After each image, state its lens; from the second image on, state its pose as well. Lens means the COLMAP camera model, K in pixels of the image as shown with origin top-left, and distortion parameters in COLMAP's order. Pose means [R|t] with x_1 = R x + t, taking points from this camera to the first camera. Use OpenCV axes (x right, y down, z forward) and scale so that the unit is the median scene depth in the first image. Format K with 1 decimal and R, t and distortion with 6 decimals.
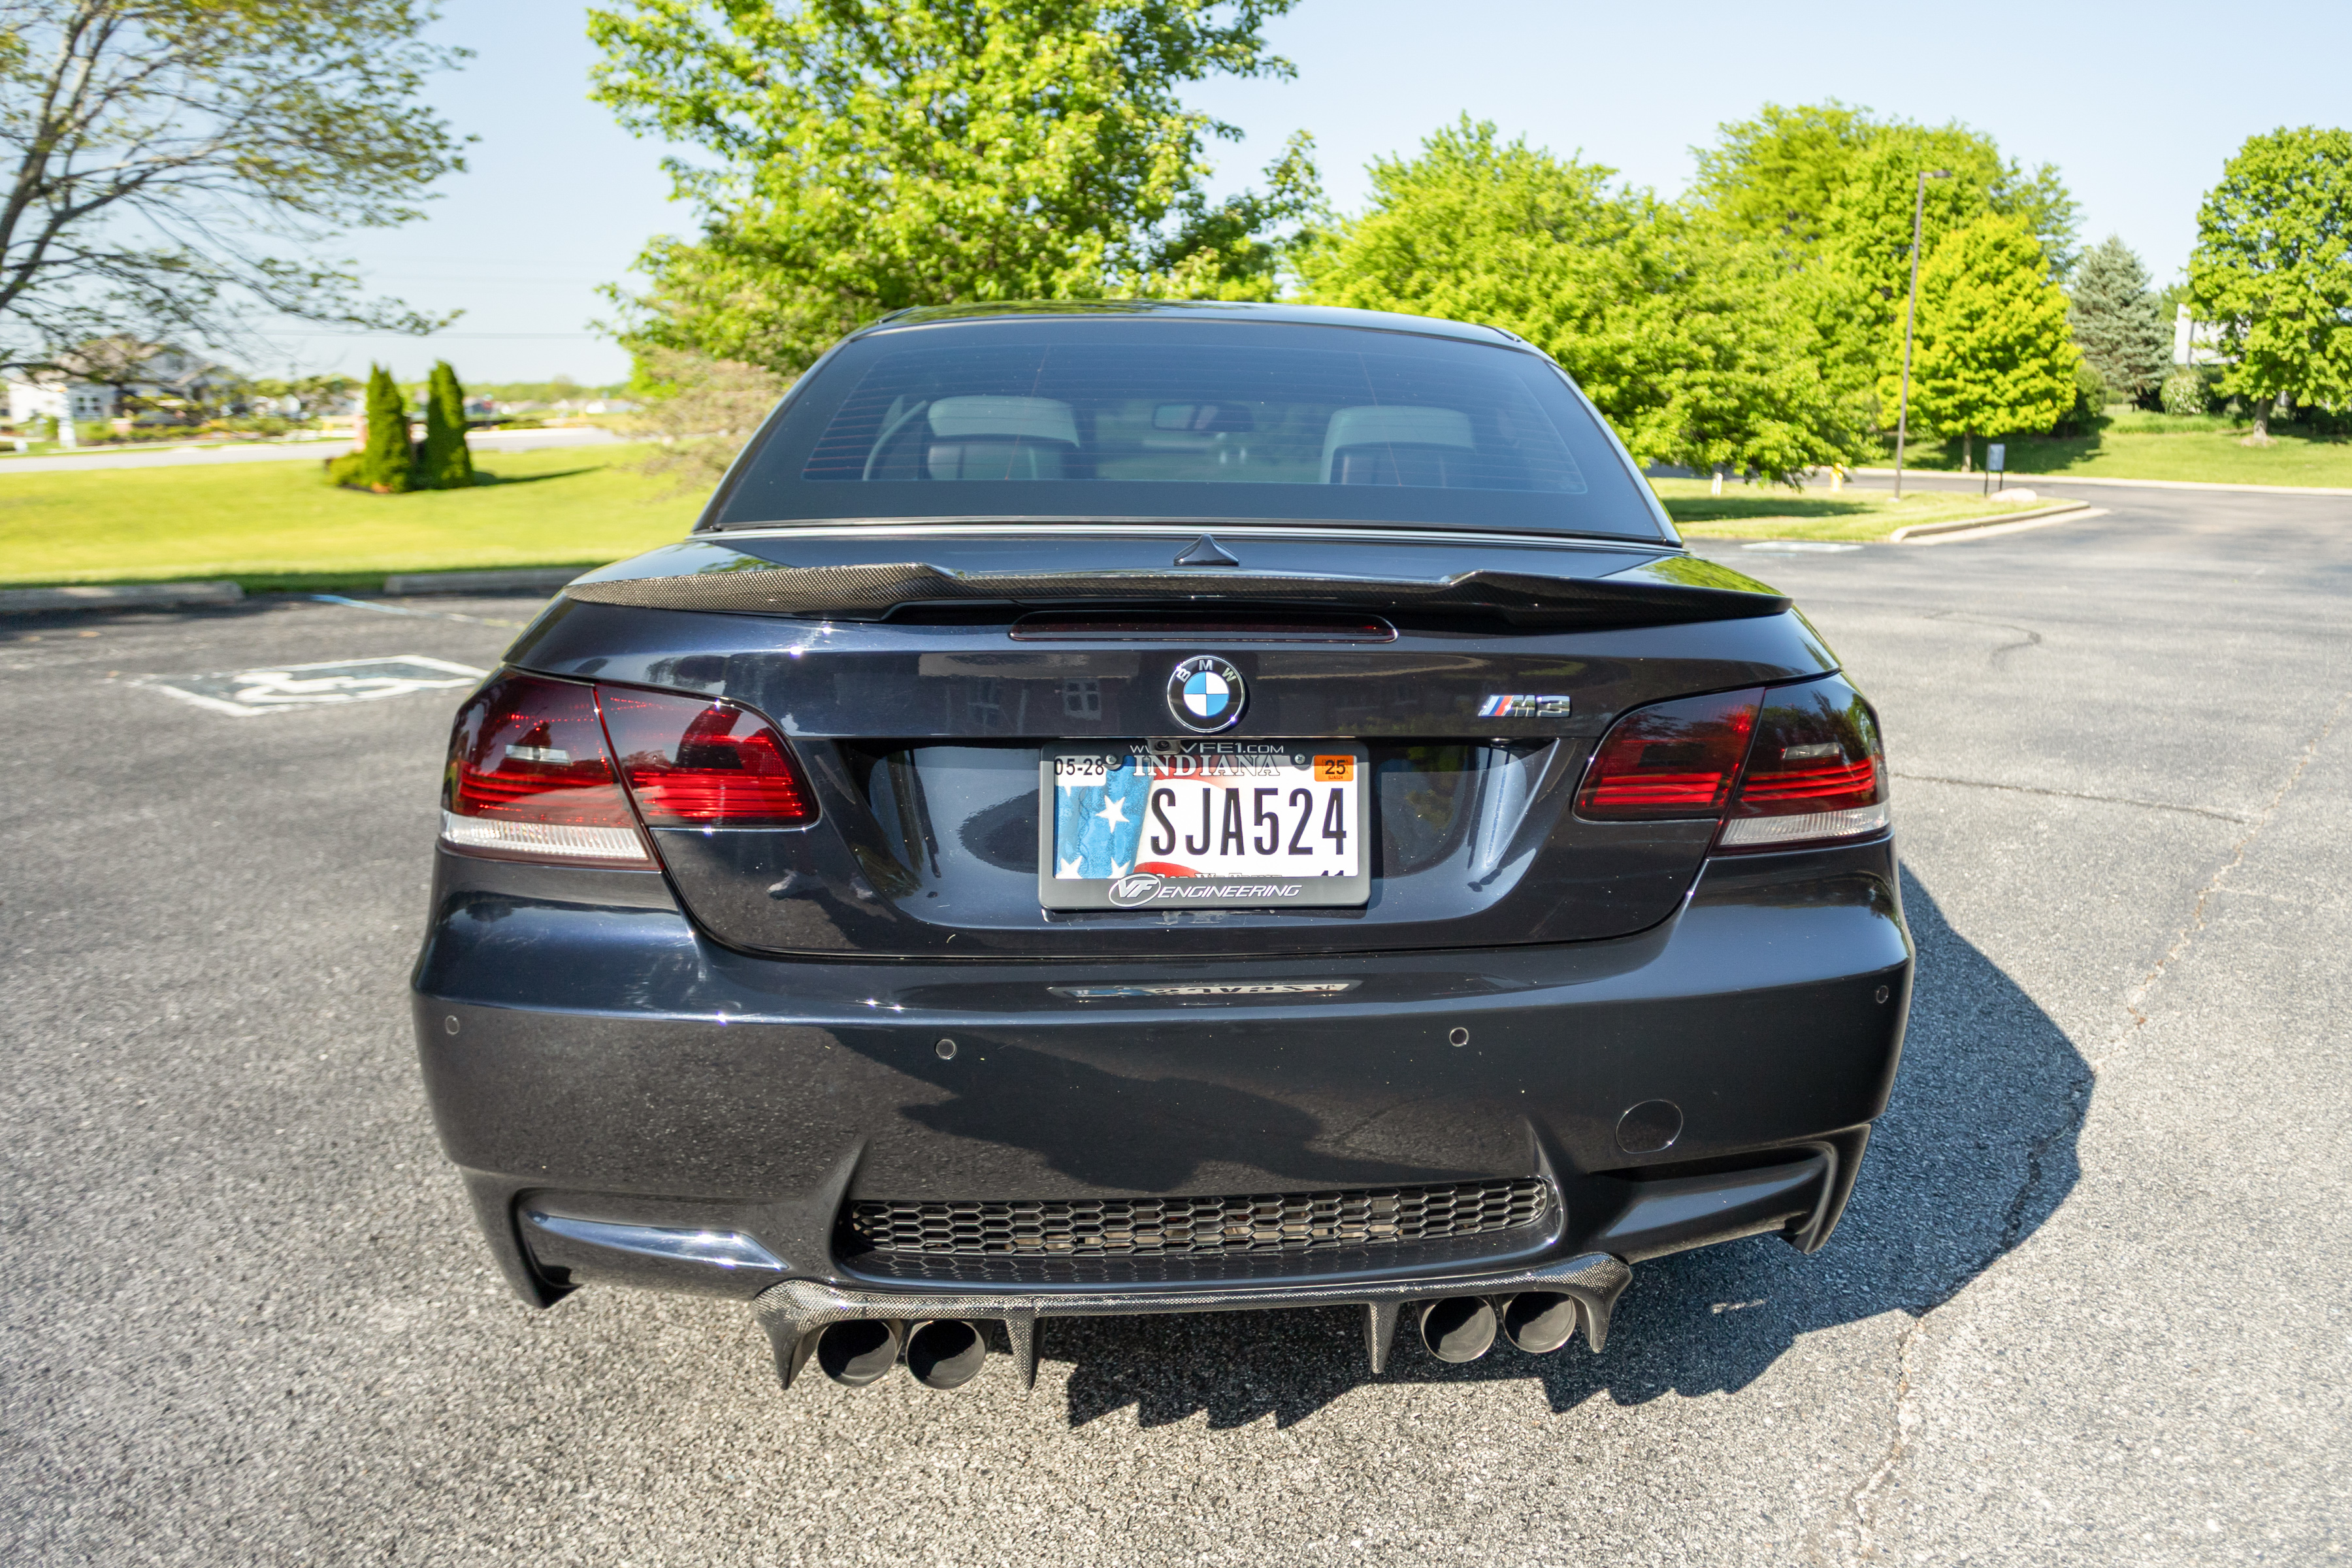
lens RADIAL K [[1648.3, 0, 1383.5], [0, 1648.3, 739.7], [0, 0, 1]] dist [0.022193, -0.005350]
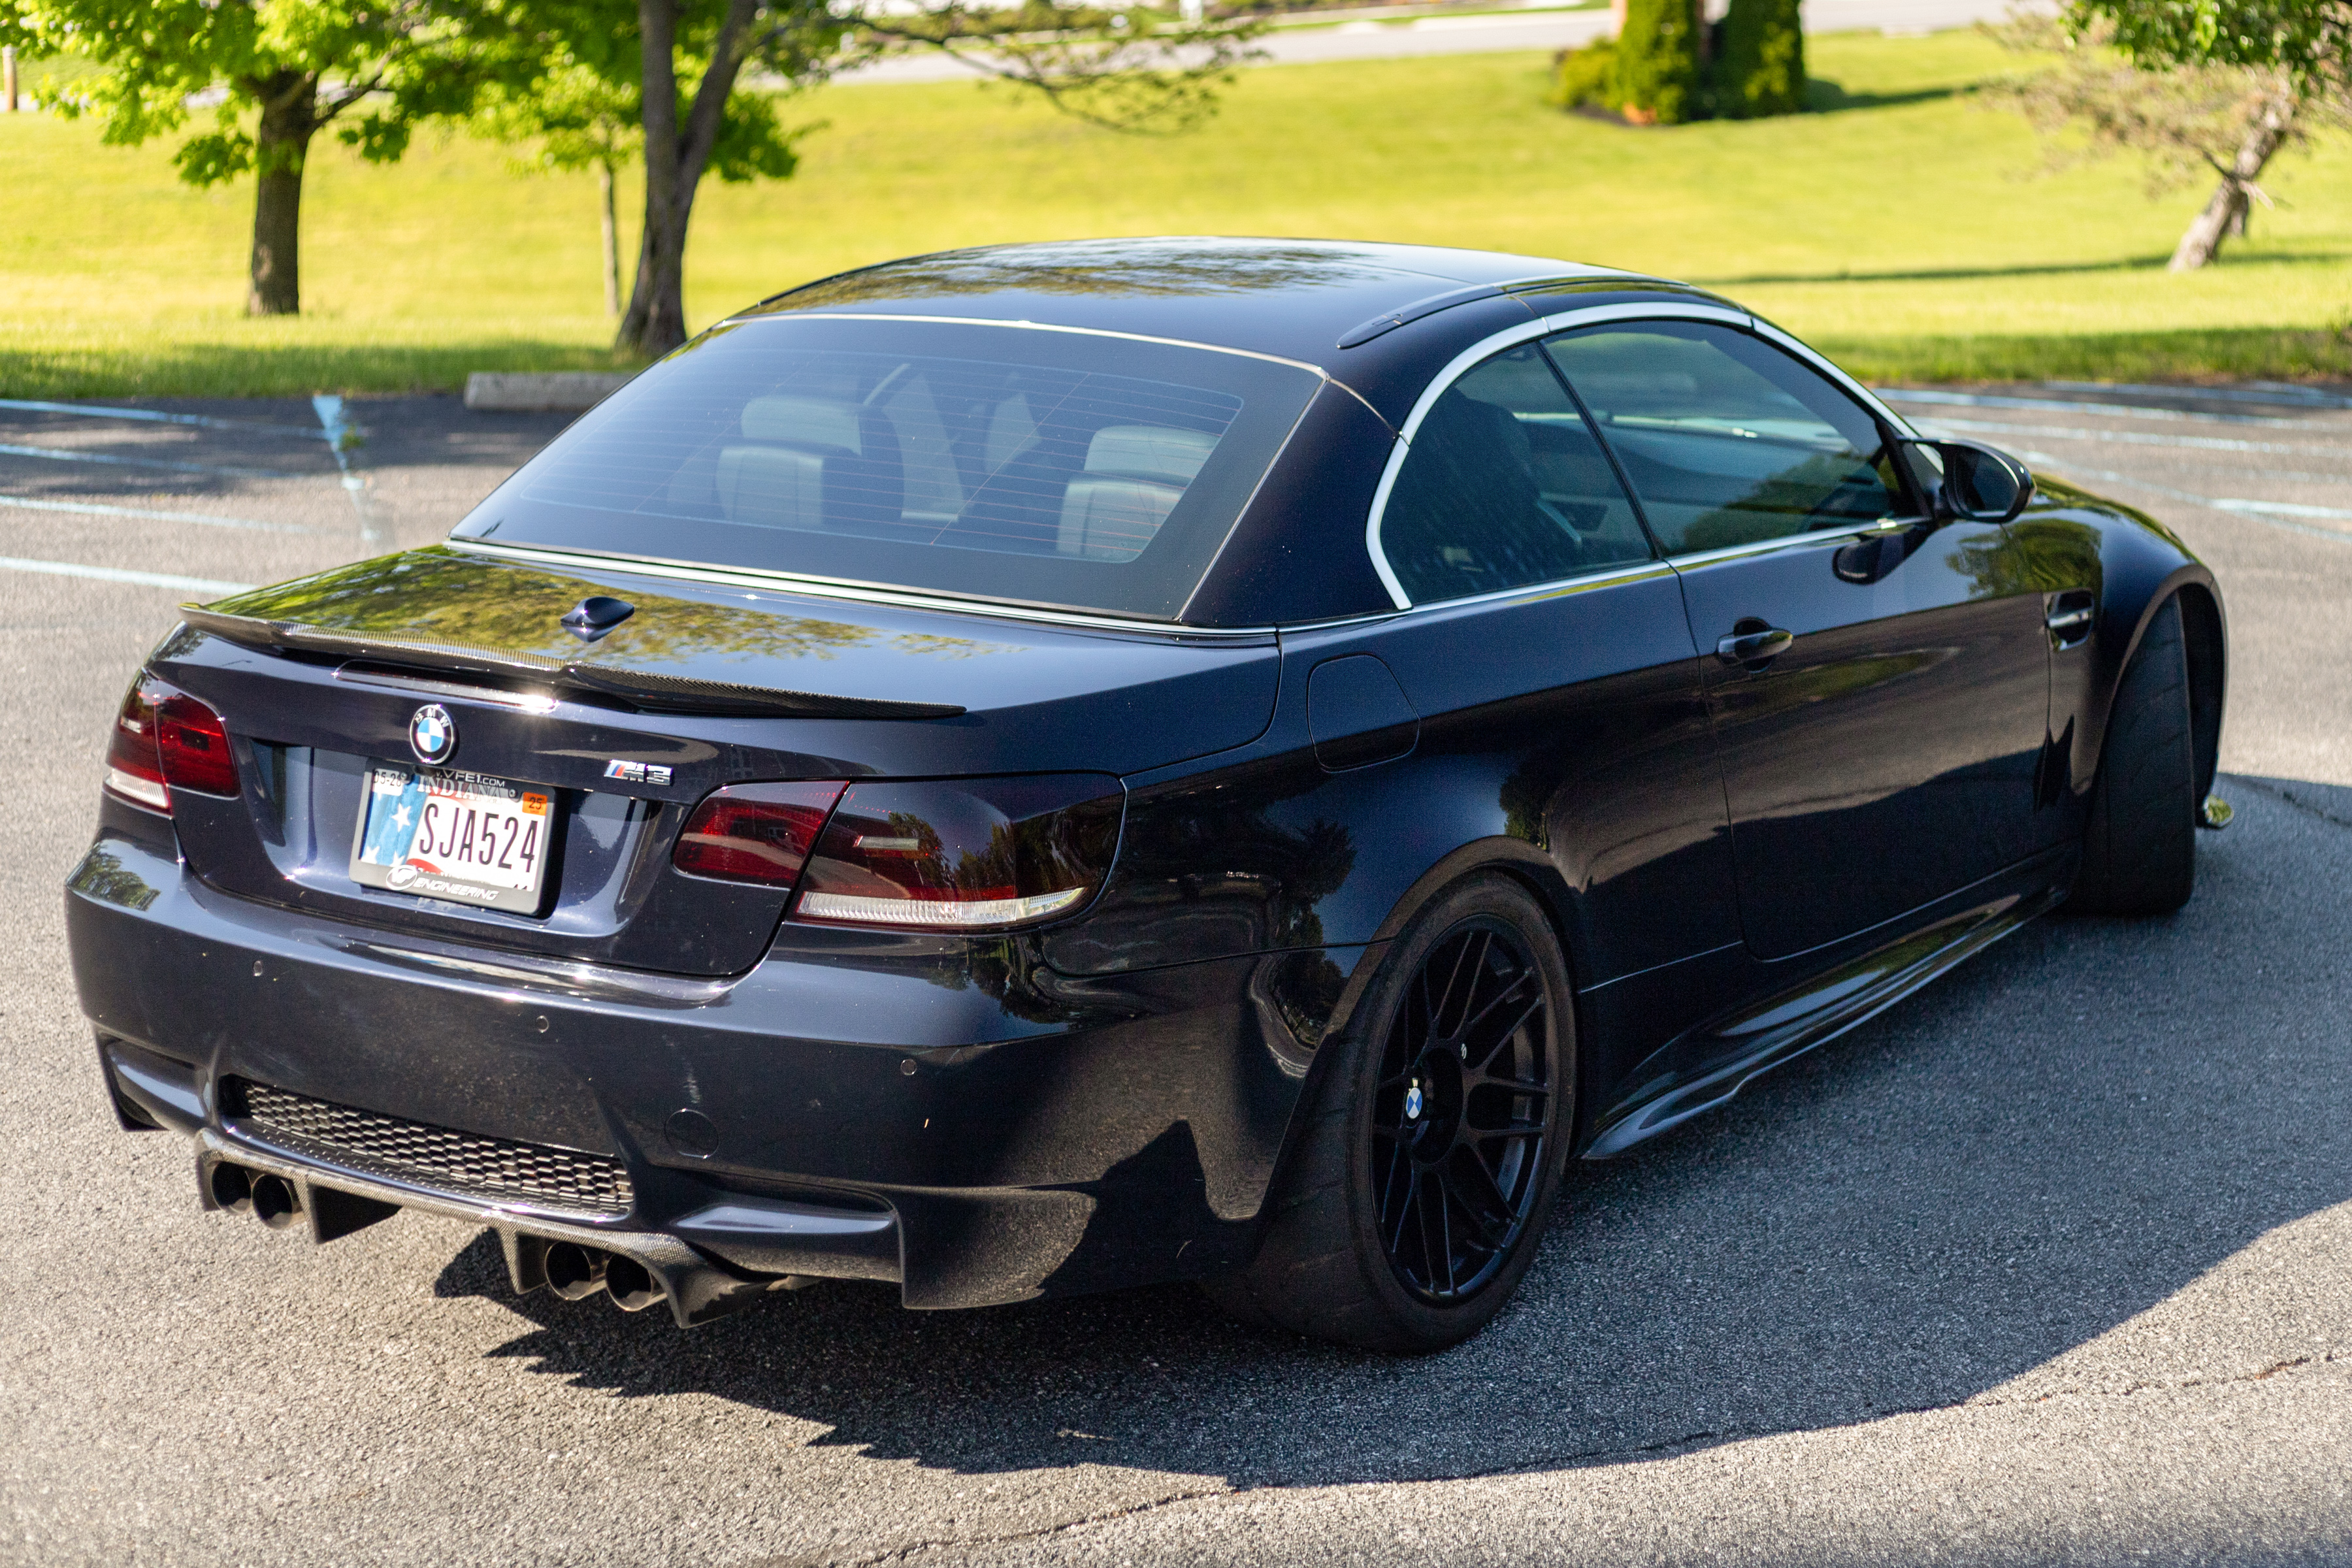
lens RADIAL K [[4312.7, 0, 1230.9], [0, 4312.7, 785.3], [0, 0, 1]] dist [-0.054036, 0.067607]
pose [[0.771832, 0.118303, -0.624723, 0.192141], [-0.107542, 0.992672, 0.055115, -0.018574], [0.626666, 0.024644, 0.778899, -0.096116]]
